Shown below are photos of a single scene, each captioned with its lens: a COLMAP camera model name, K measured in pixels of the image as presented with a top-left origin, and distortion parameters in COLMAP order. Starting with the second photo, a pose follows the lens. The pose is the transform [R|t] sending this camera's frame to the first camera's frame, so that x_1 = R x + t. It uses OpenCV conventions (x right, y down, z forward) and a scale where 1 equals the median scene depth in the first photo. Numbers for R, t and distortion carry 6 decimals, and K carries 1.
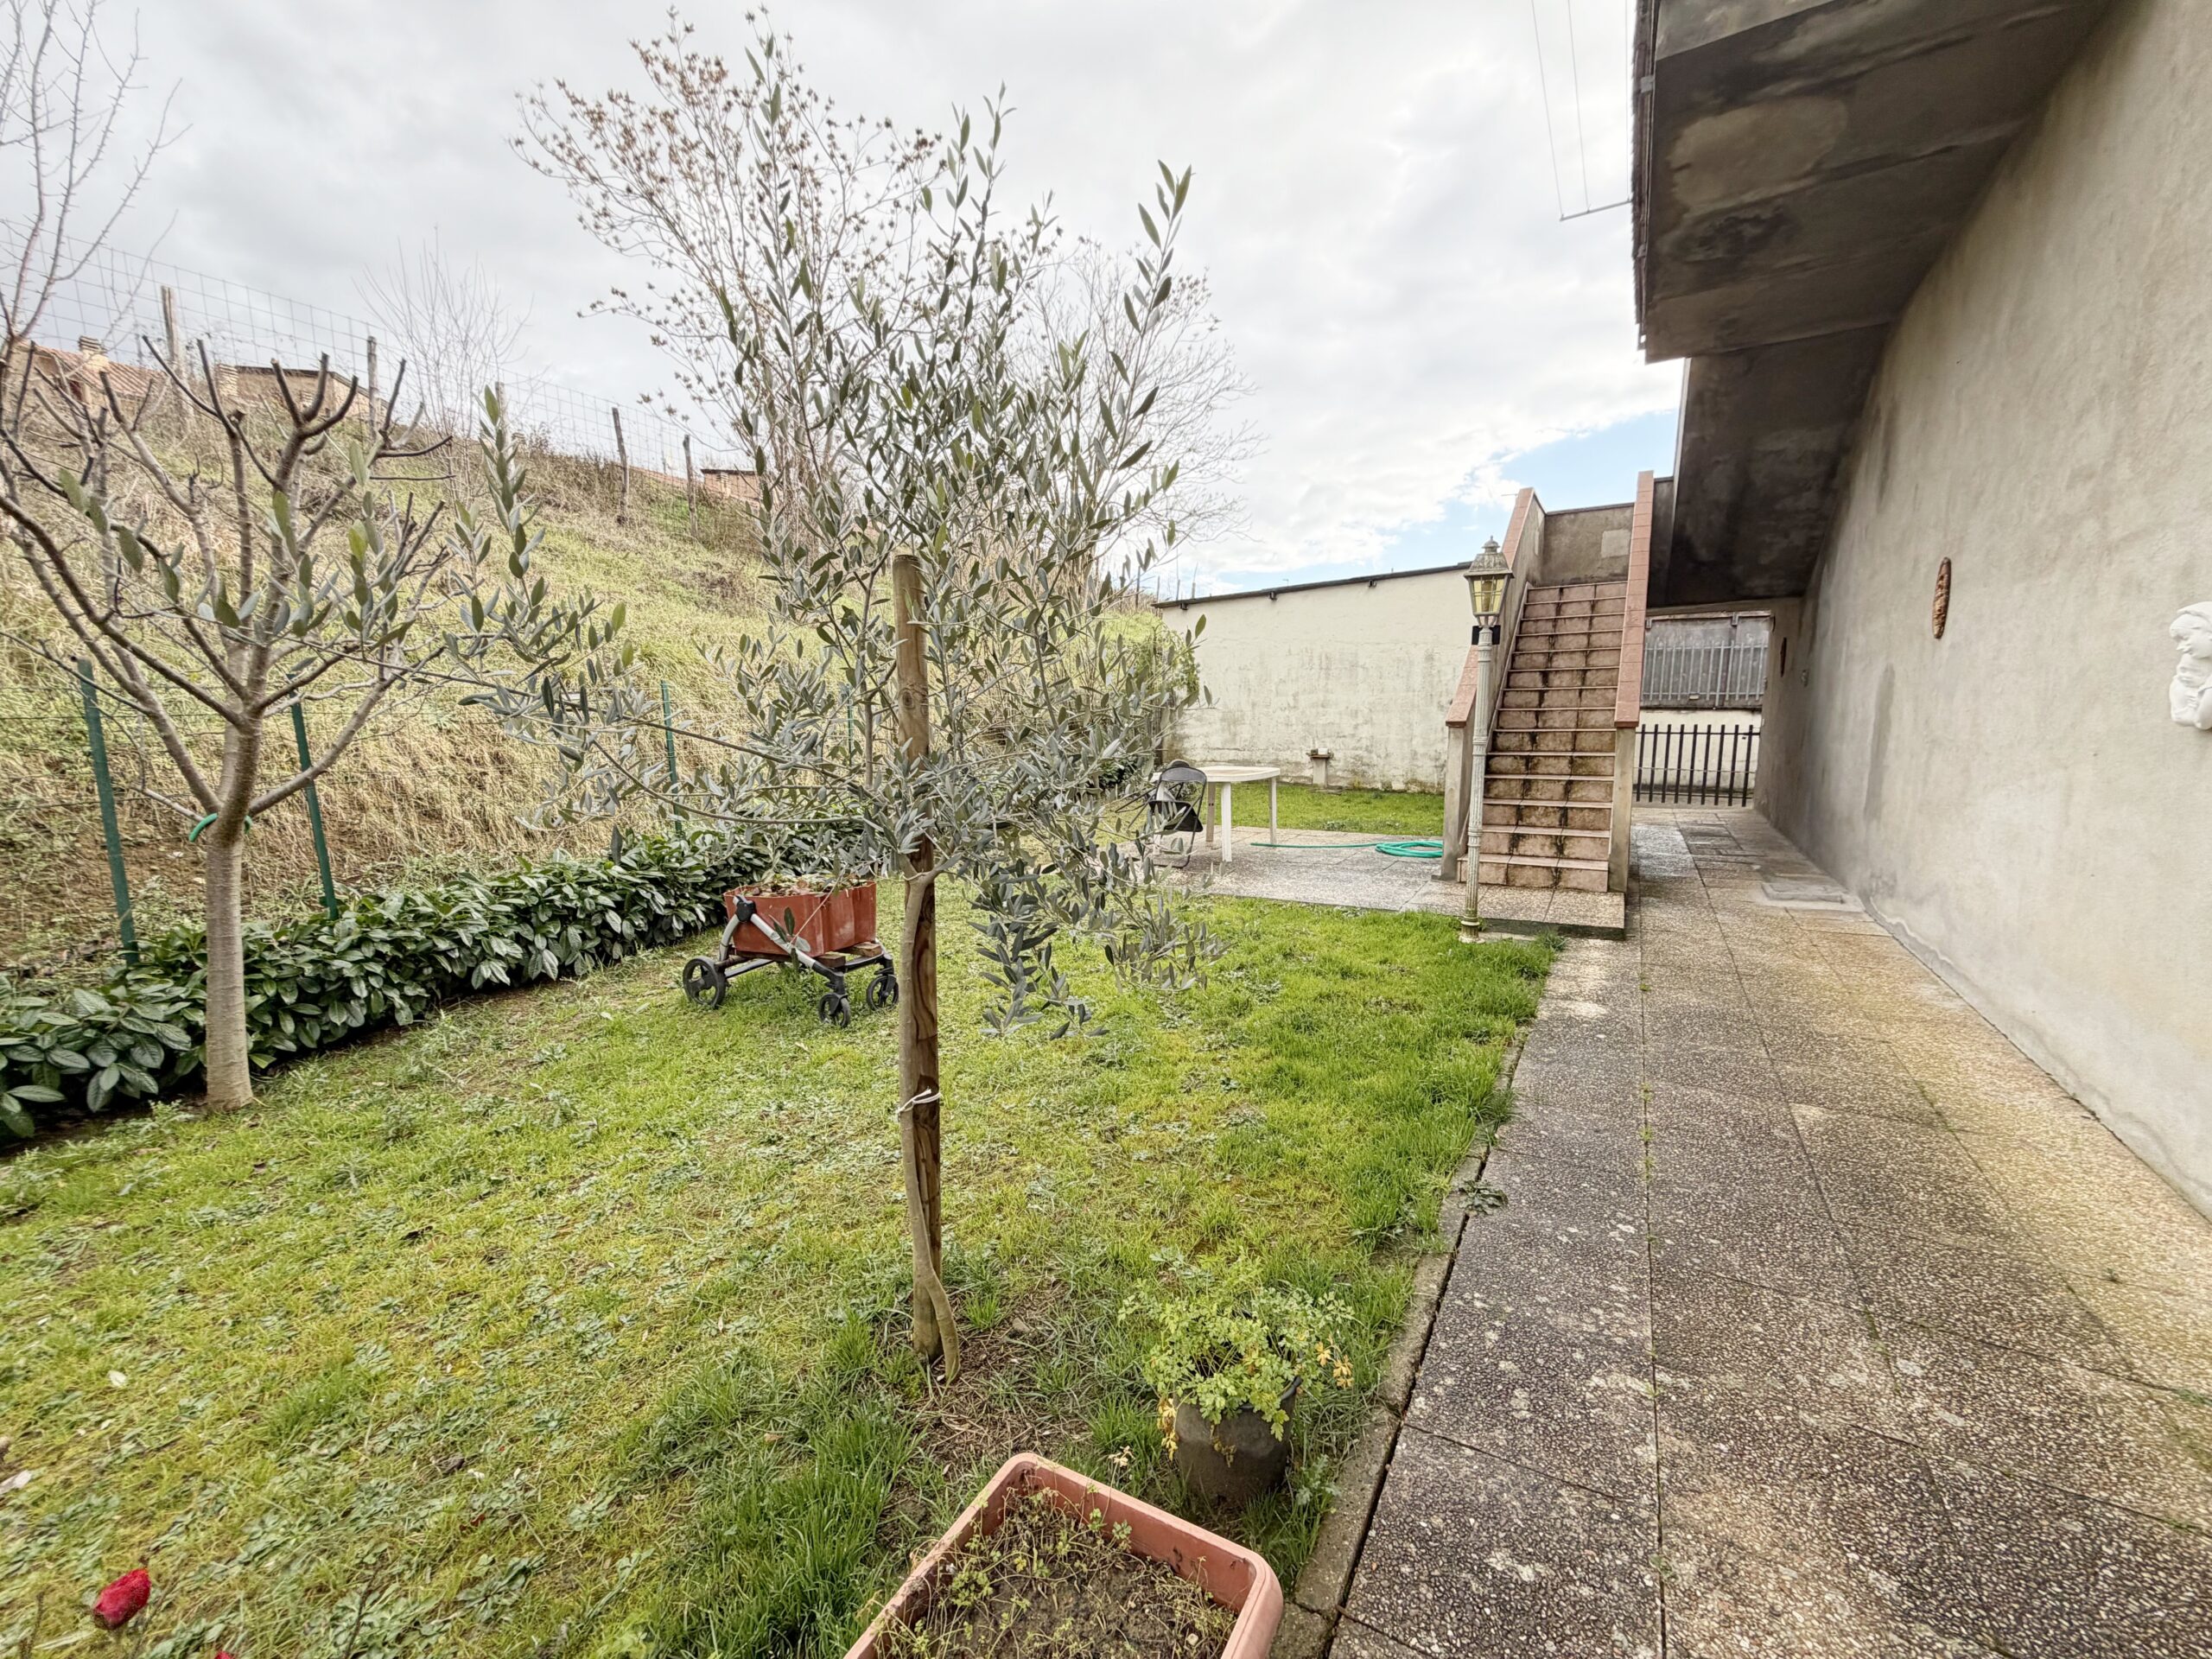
lens RADIAL K [[891.1, 0, 1098.6], [0, 891.1, 827.1], [0, 0, 1]] dist [0.002399, 0.000242]
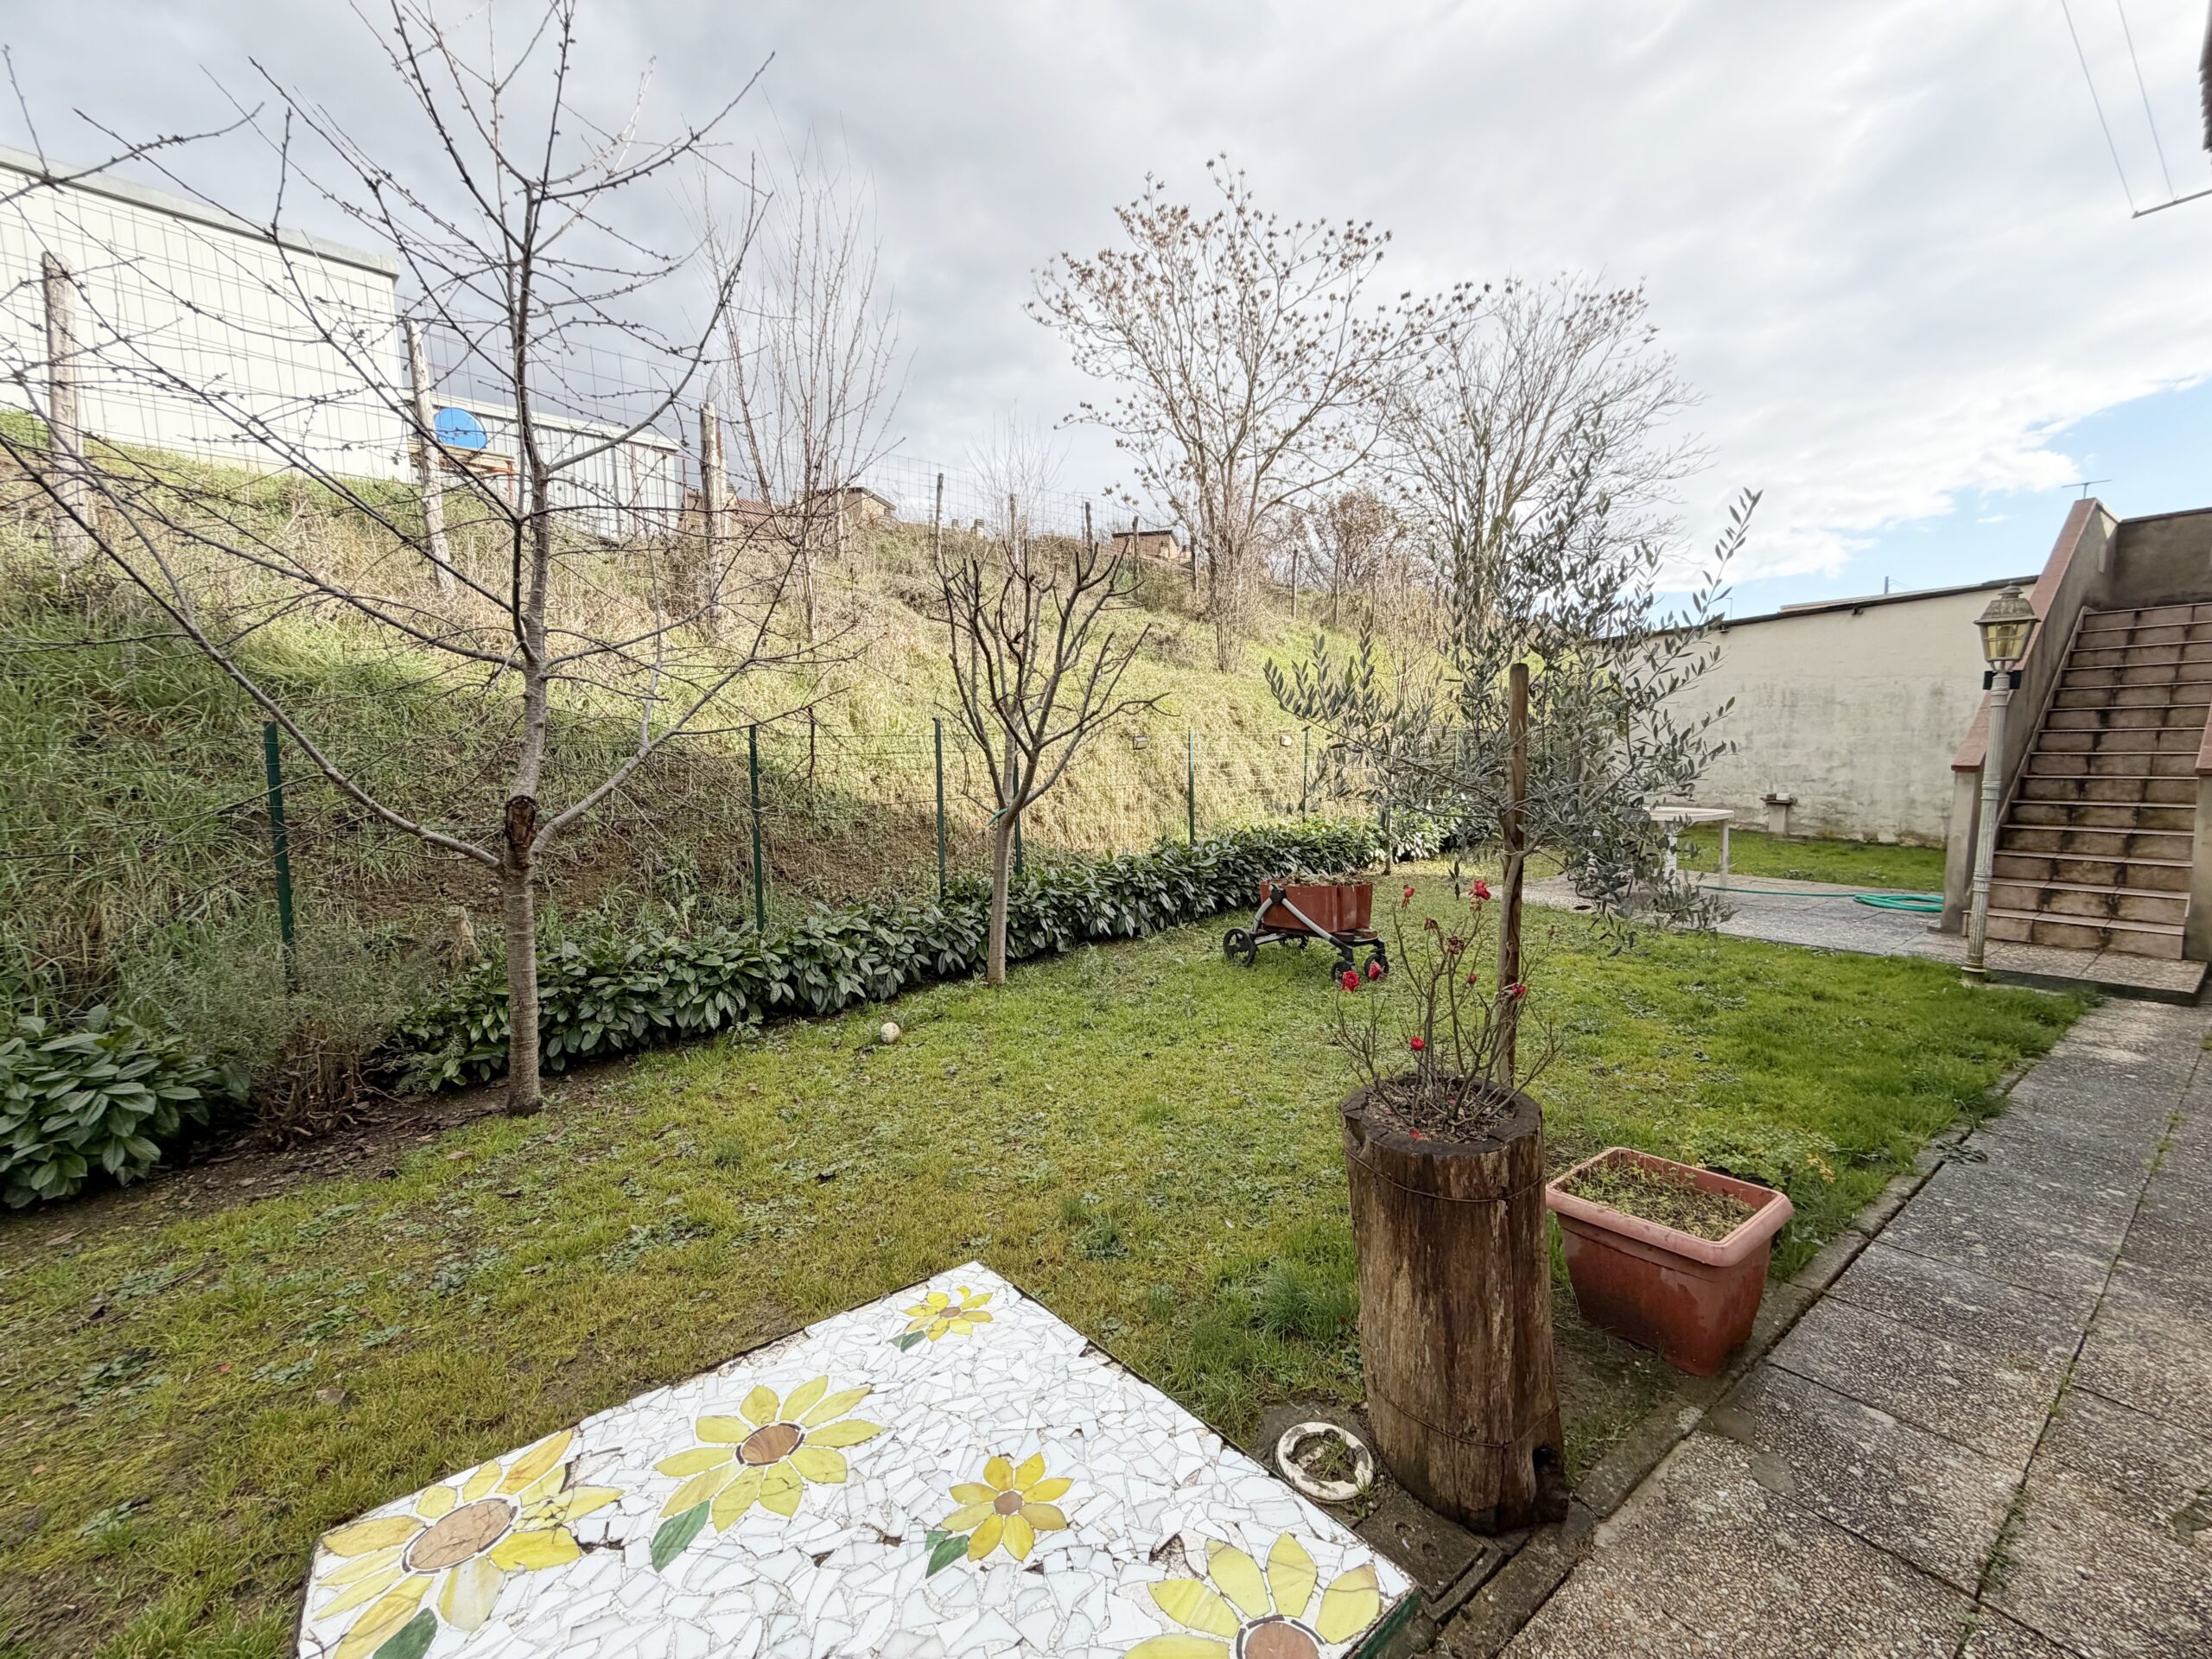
lens RADIAL K [[879.4, 0, 1099.9], [0, 879.4, 827.3], [0, 0, 1]] dist [-0.001245, 0.000429]
pose [[0.917389, 0.042213, -0.395746, -0.097604], [-0.057953, 0.997930, -0.027894, 0.035885], [0.393750, 0.048525, 0.917936, -0.296883]]
